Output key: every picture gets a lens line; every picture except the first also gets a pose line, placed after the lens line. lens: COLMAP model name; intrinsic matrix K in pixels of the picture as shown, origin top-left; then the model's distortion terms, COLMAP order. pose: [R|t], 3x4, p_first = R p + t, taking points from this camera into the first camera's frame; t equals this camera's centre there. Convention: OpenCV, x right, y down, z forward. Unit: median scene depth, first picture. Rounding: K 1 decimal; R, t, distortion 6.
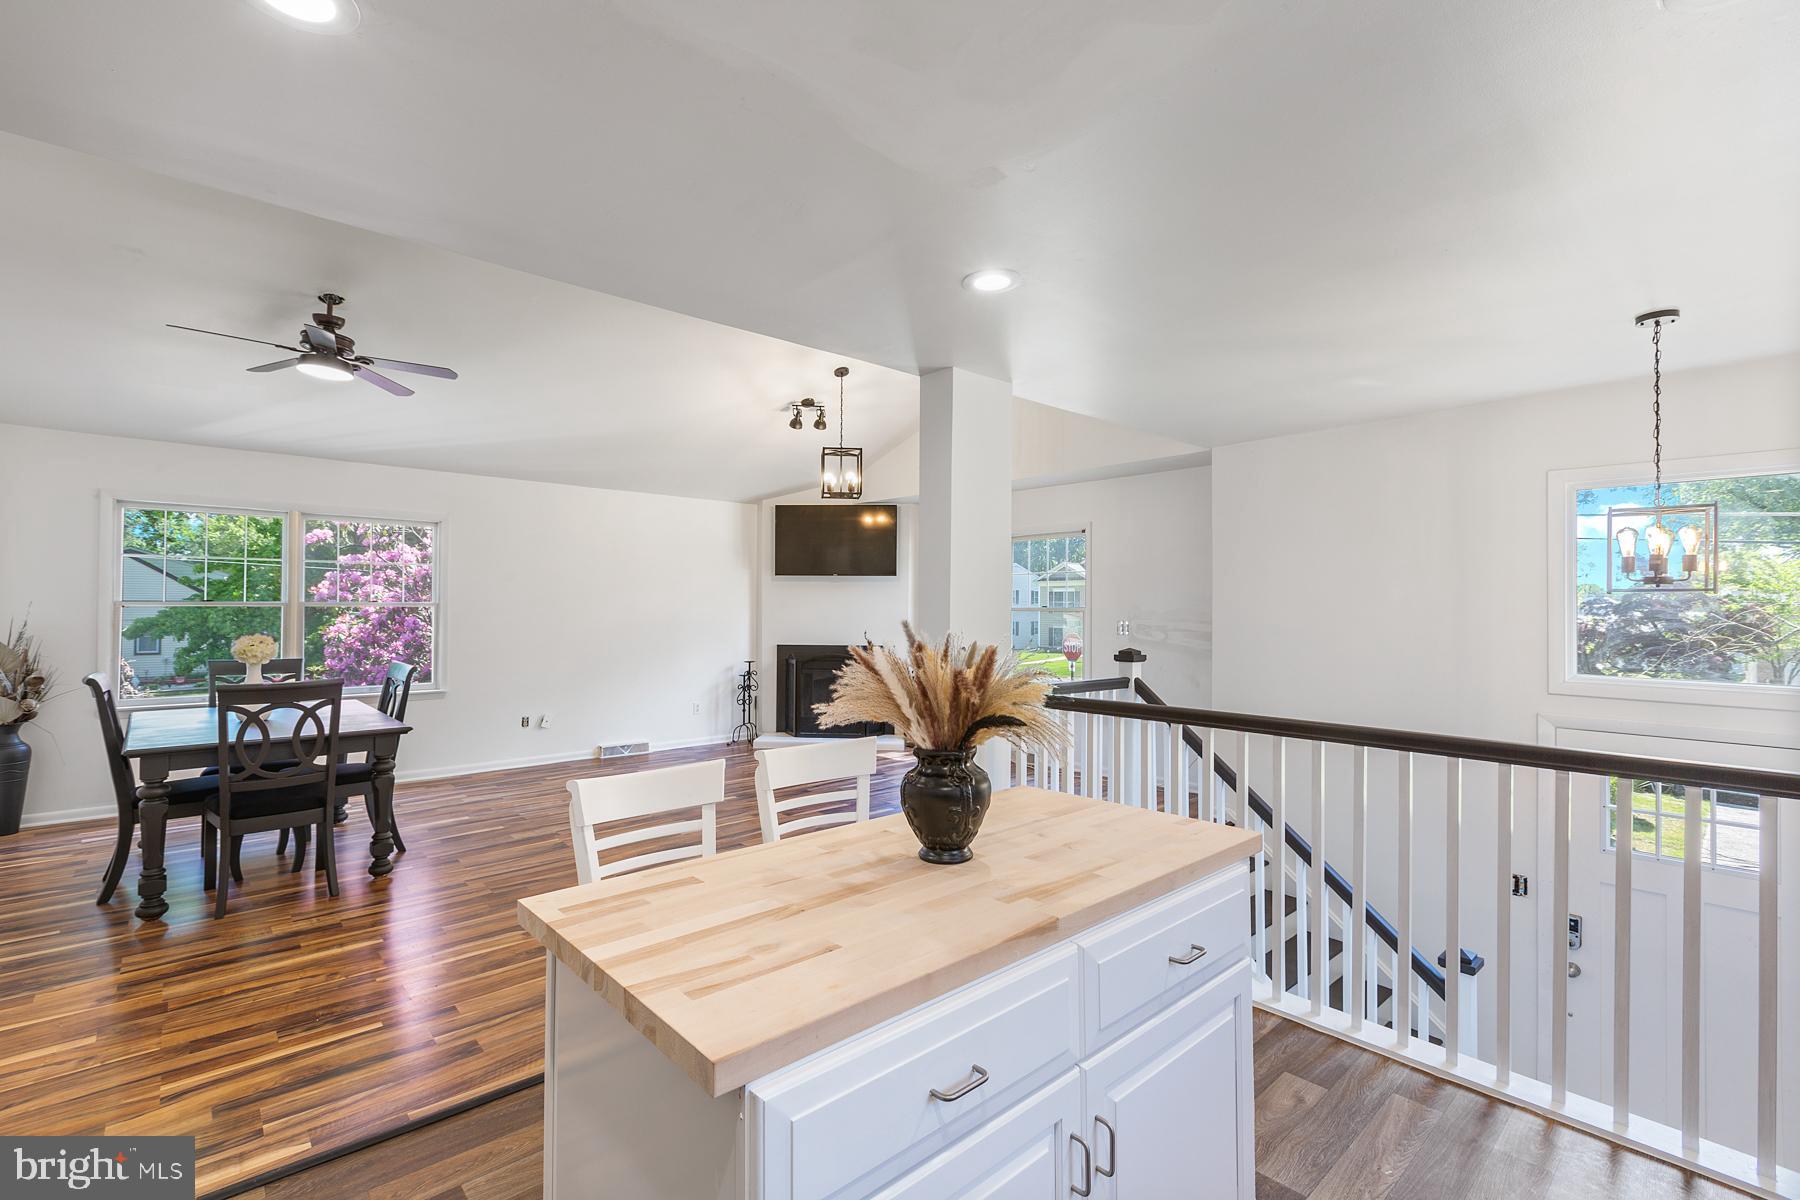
lens RADIAL K [[806.3, 0, 880.5], [0, 806.3, 601.1], [0, 0, 1]] dist [0.034819, -0.010472]
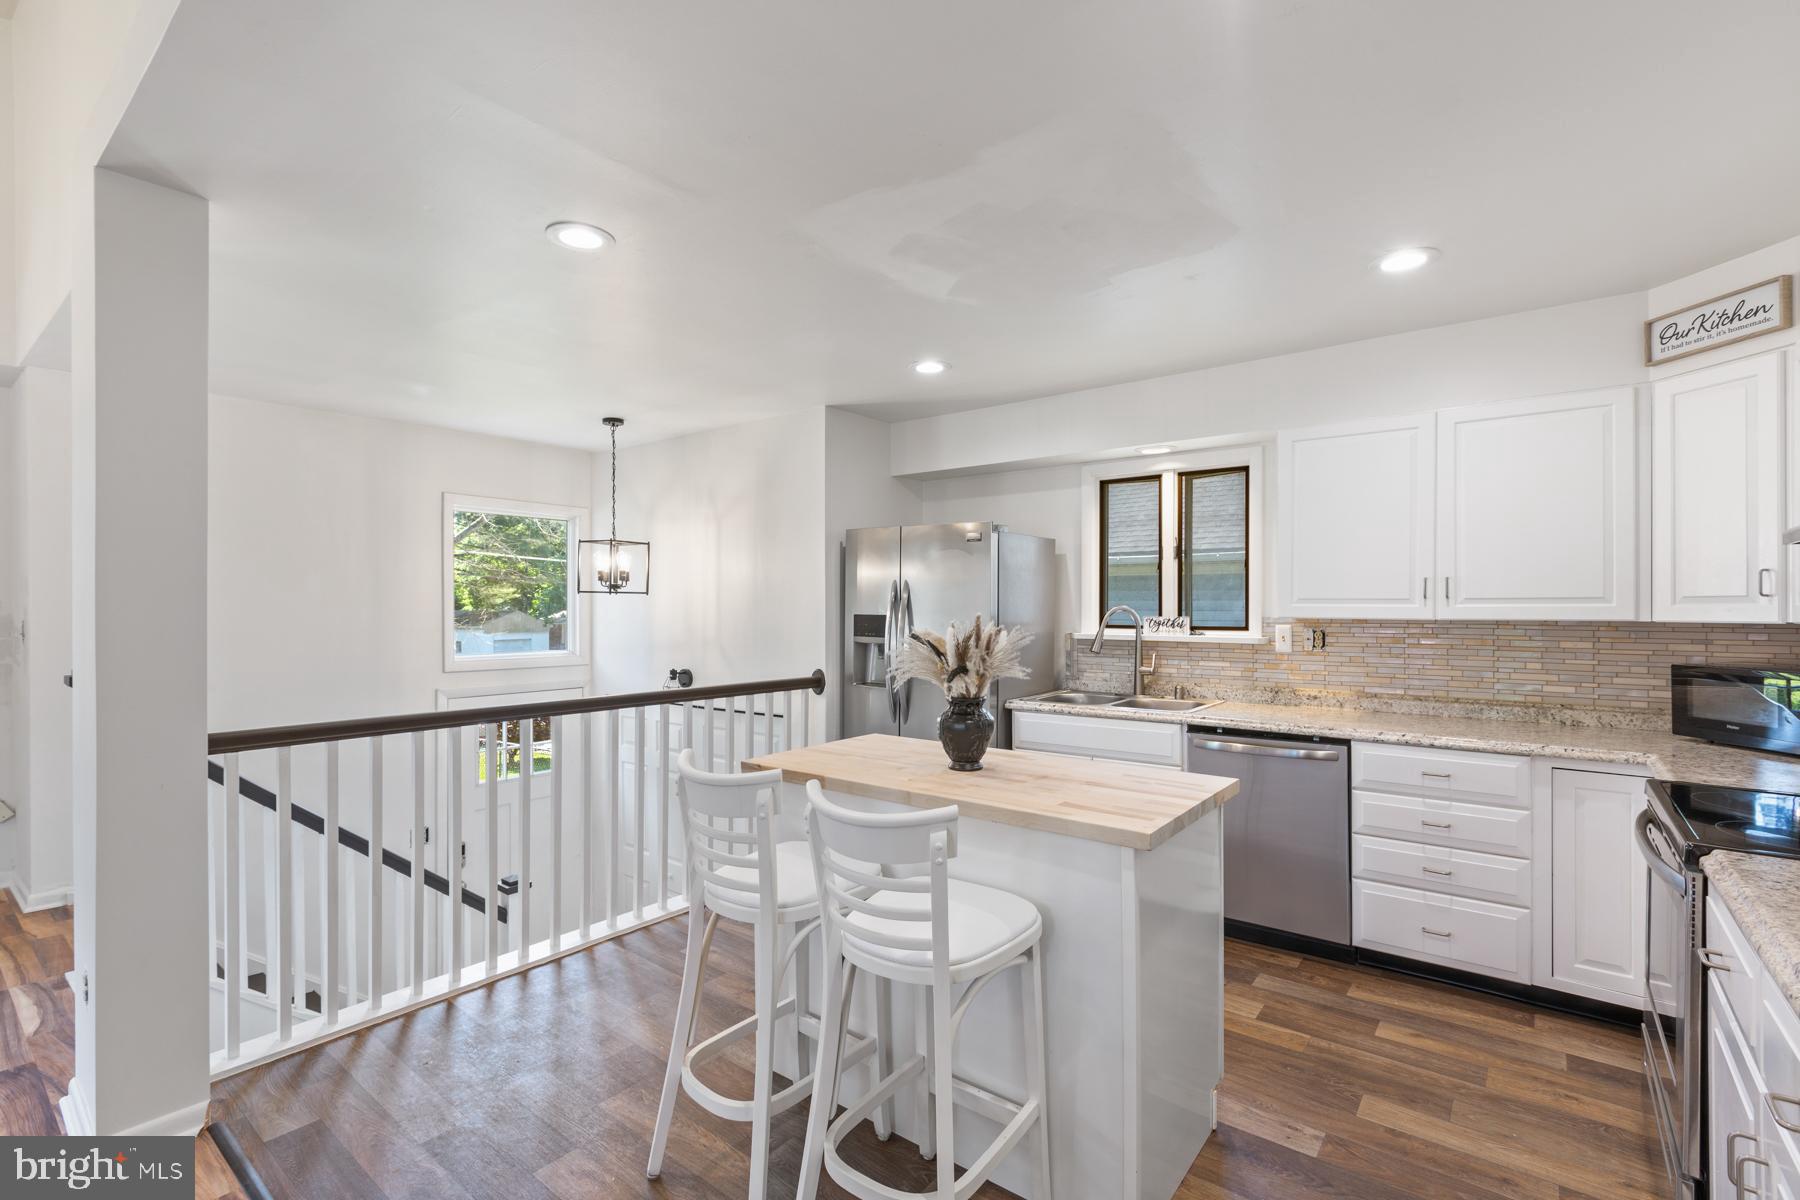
lens RADIAL K [[809.0, 0, 899.1], [0, 809.0, 610.2], [0, 0, 1]] dist [0.000683, -0.000549]
pose [[-0.193748, -0.011020, 0.980989, -0.406137], [-0.010542, 0.999903, 0.009150, 0.004069], [-0.980995, -0.008569, -0.193846, 0.415517]]
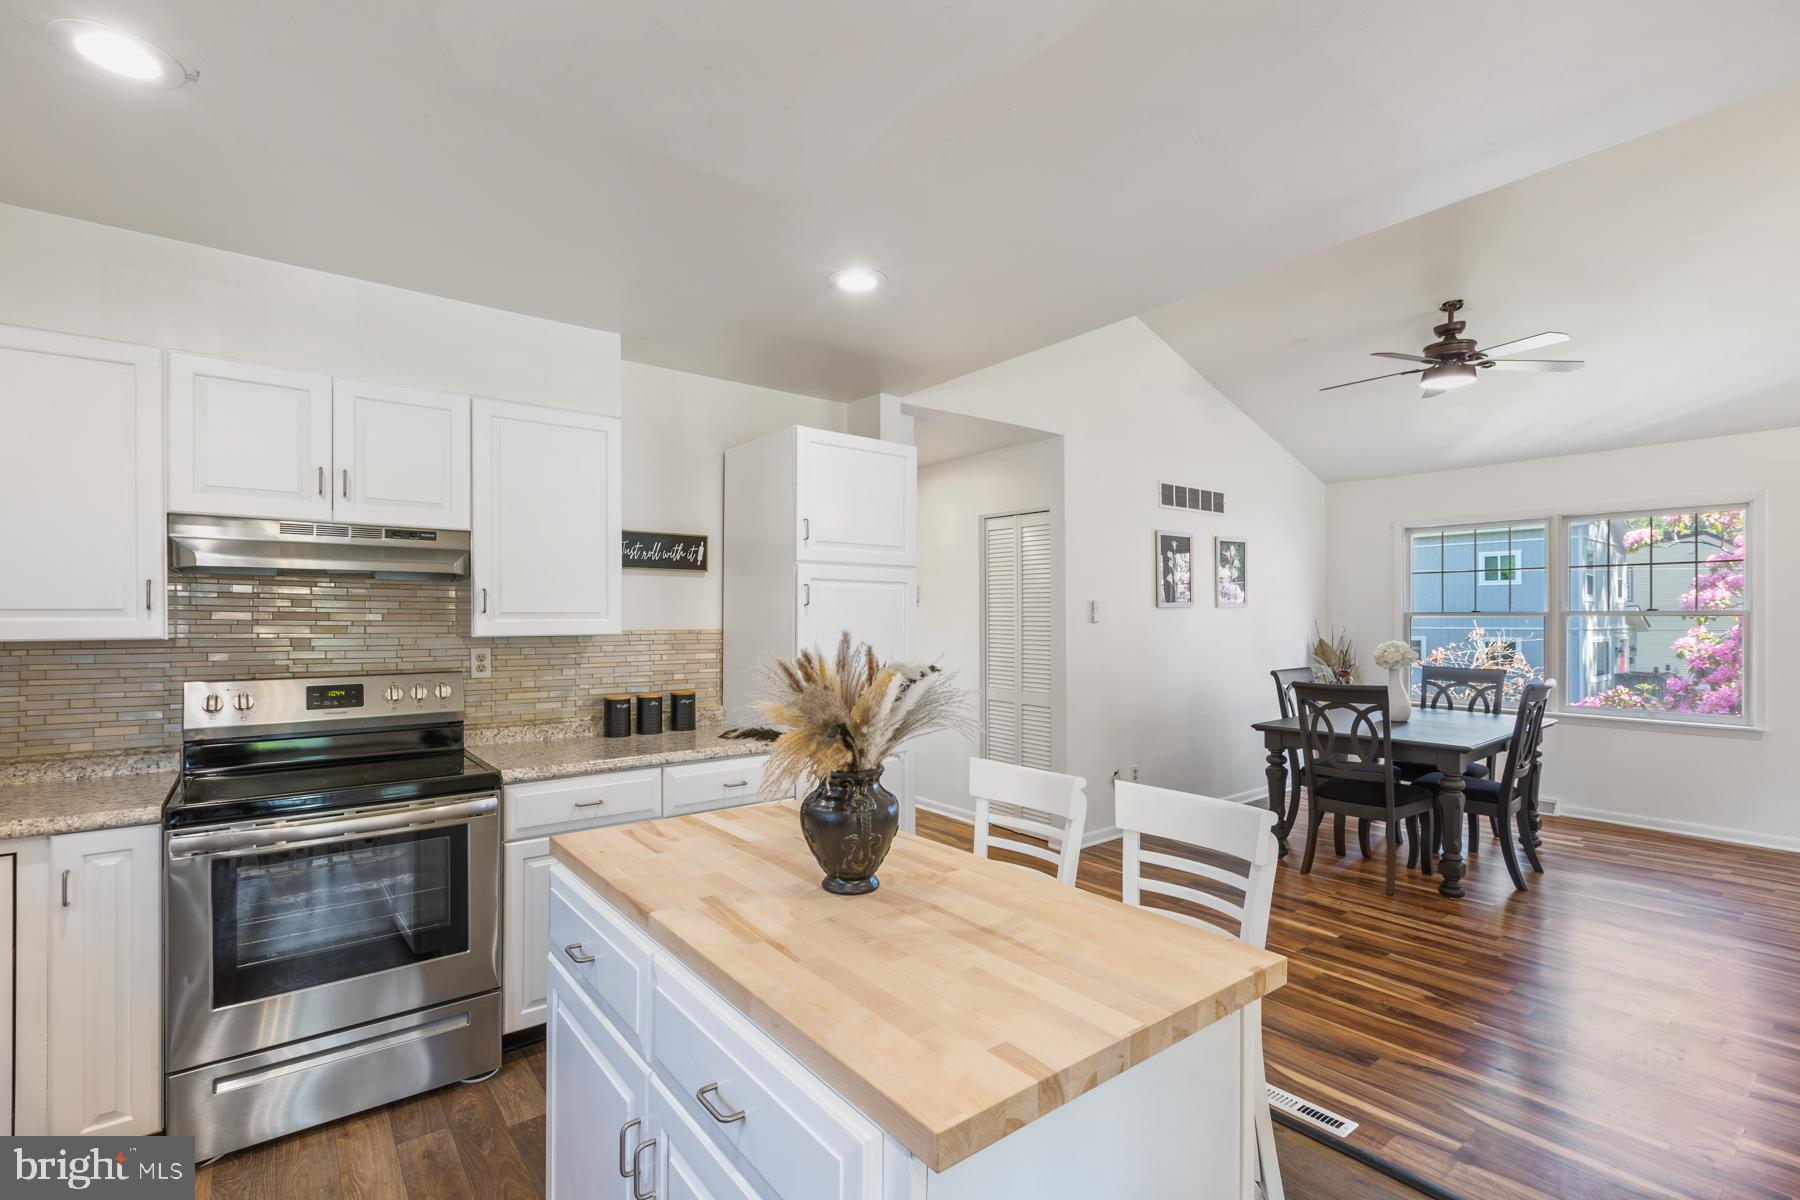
lens RADIAL K [[809.0, 0, 899.1], [0, 809.0, 610.2], [0, 0, 1]] dist [0.000683, -0.000549]
pose [[-0.048361, -0.013897, -0.998733, 0.293007], [0.010580, 0.999840, -0.014425, 0.005562], [0.998774, -0.011264, -0.048207, 0.324308]]
